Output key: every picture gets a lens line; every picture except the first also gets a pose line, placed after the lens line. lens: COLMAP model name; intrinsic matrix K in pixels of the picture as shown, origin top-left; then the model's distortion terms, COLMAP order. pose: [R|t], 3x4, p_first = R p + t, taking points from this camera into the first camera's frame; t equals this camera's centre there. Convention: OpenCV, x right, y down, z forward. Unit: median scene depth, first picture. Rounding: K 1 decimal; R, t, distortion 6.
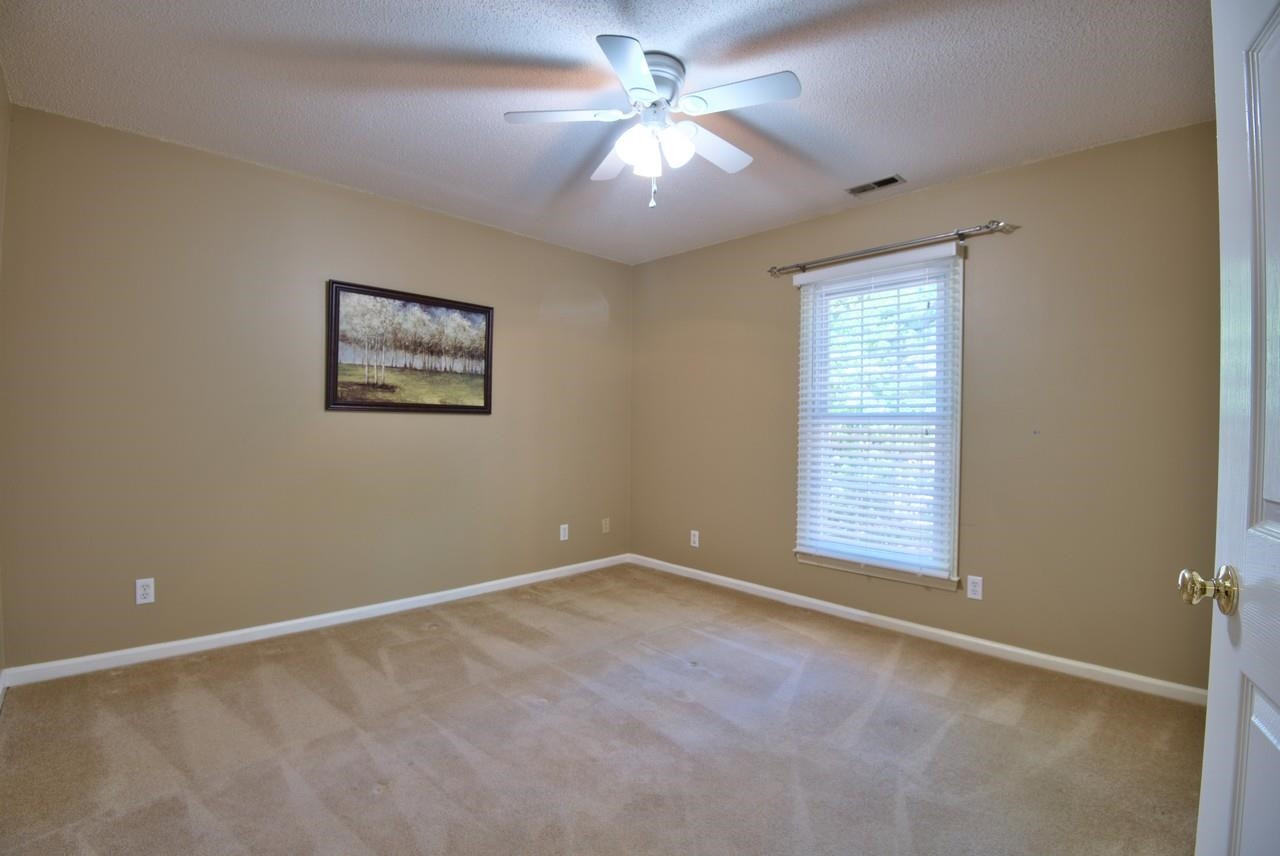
lens RADIAL K [[586.6, 0, 630.8], [0, 586.6, 426.4], [0, 0, 1]] dist [-0.017478, -0.018537]
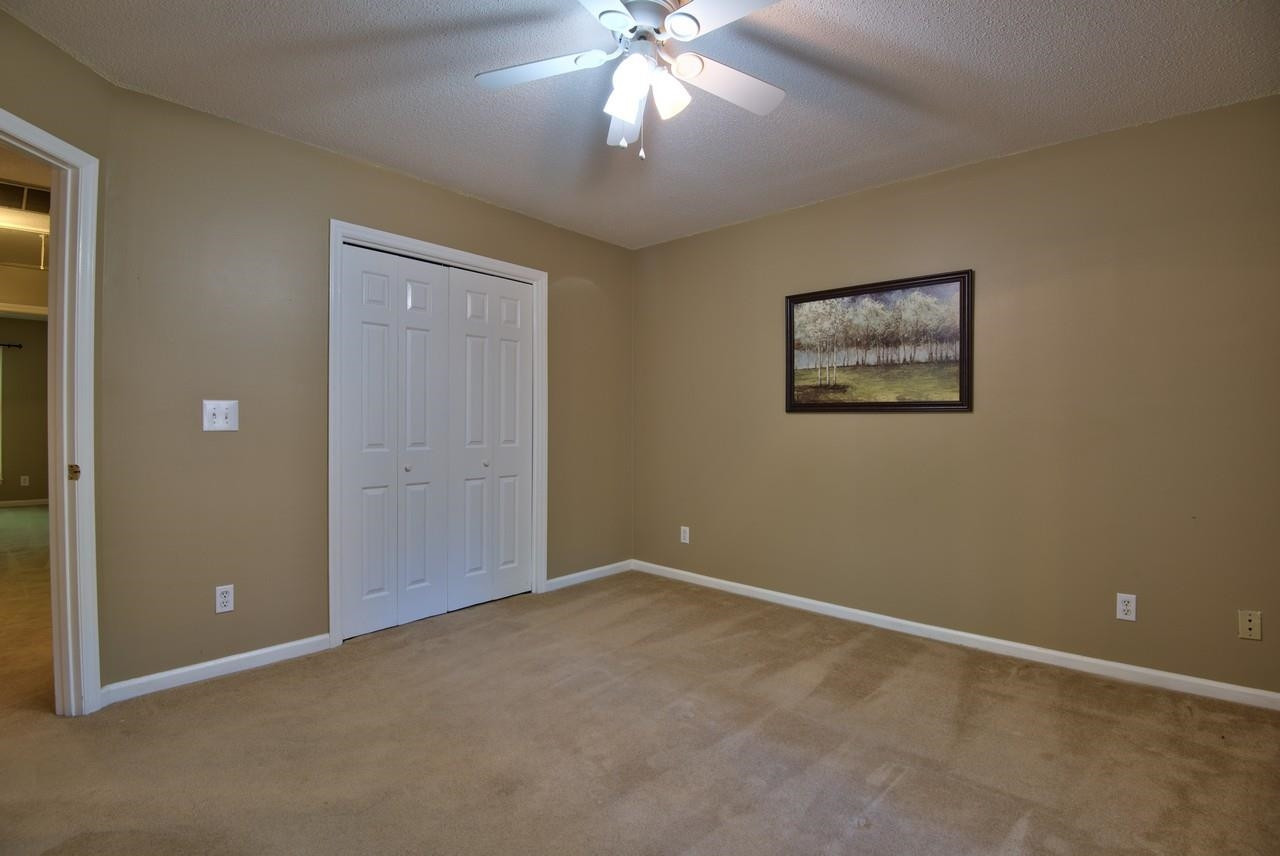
lens RADIAL K [[586.6, 0, 630.8], [0, 586.6, 426.4], [0, 0, 1]] dist [-0.017478, -0.018537]
pose [[0.055367, -0.005055, -0.998453, 0.548839], [-0.005464, 0.999971, -0.005366, 0.005956], [0.998451, 0.005753, 0.055338, 0.591975]]
